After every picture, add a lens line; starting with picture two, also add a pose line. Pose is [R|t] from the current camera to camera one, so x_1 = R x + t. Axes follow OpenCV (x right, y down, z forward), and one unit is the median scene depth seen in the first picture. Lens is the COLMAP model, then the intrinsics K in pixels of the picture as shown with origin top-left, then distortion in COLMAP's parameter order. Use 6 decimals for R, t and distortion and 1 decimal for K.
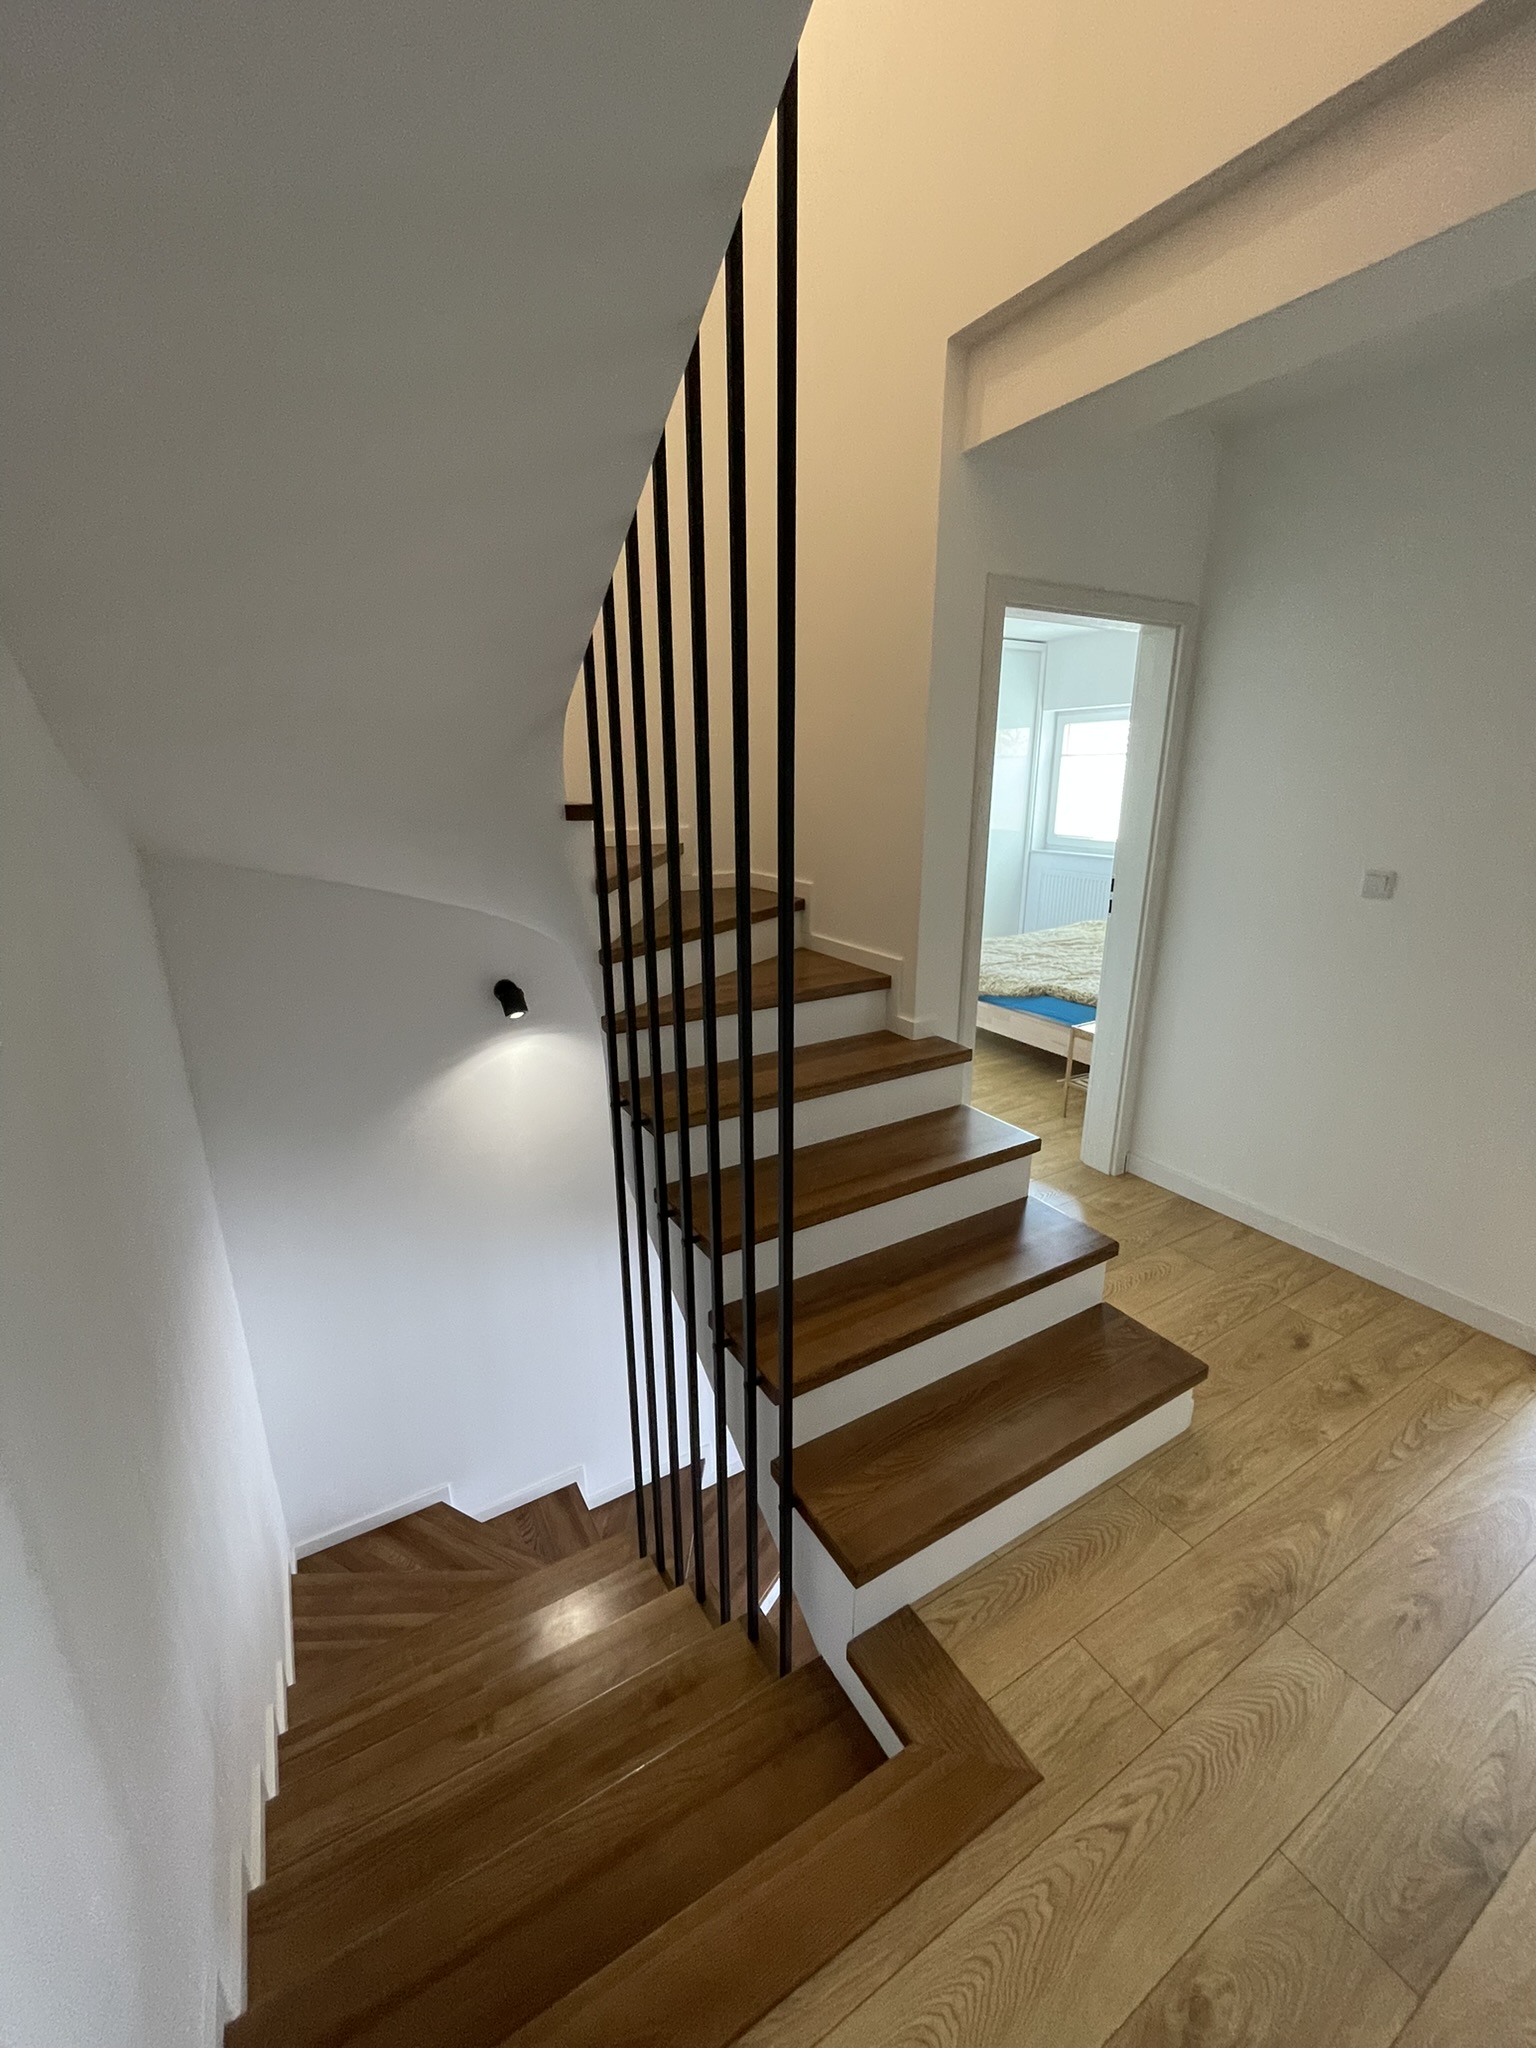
lens RADIAL K [[837.3, 0, 768.0], [0, 837.3, 1024.0], [0, 0, 1]] dist [-0.000521, 0.000426]
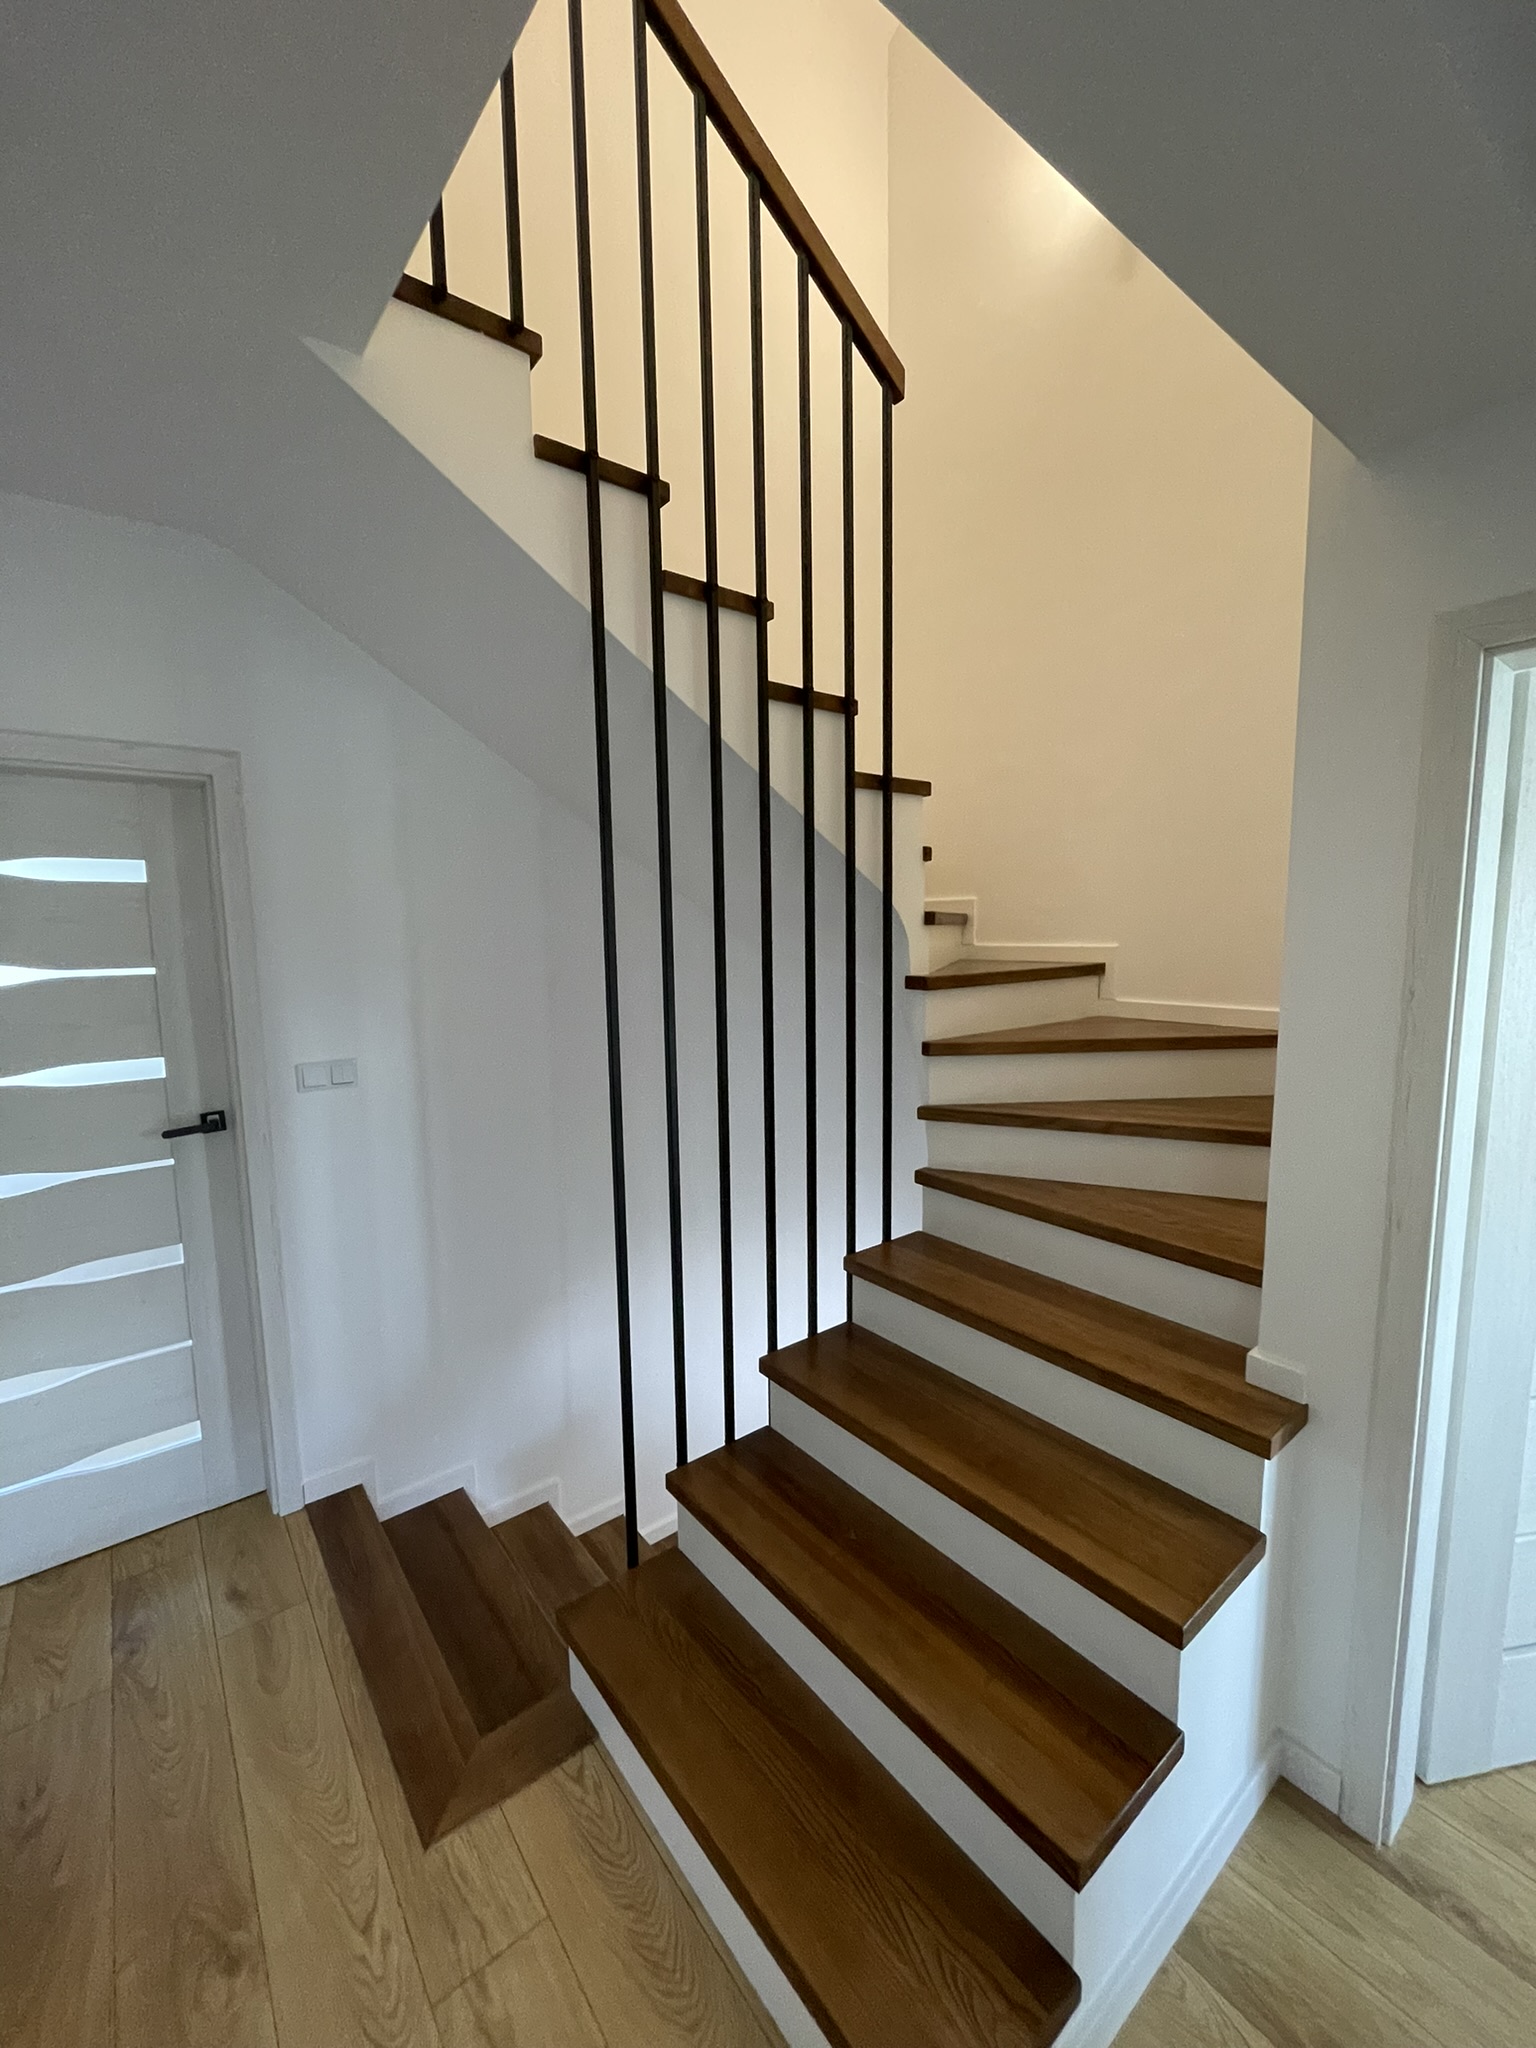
lens RADIAL K [[837.3, 0, 768.0], [0, 837.3, 1024.0], [0, 0, 1]] dist [-0.000521, 0.000426]
pose [[0.136243, 0.124274, -0.982850, 1.261798], [-0.290597, 0.953472, 0.080276, -0.328571], [0.947096, 0.274676, 0.166018, 0.897834]]
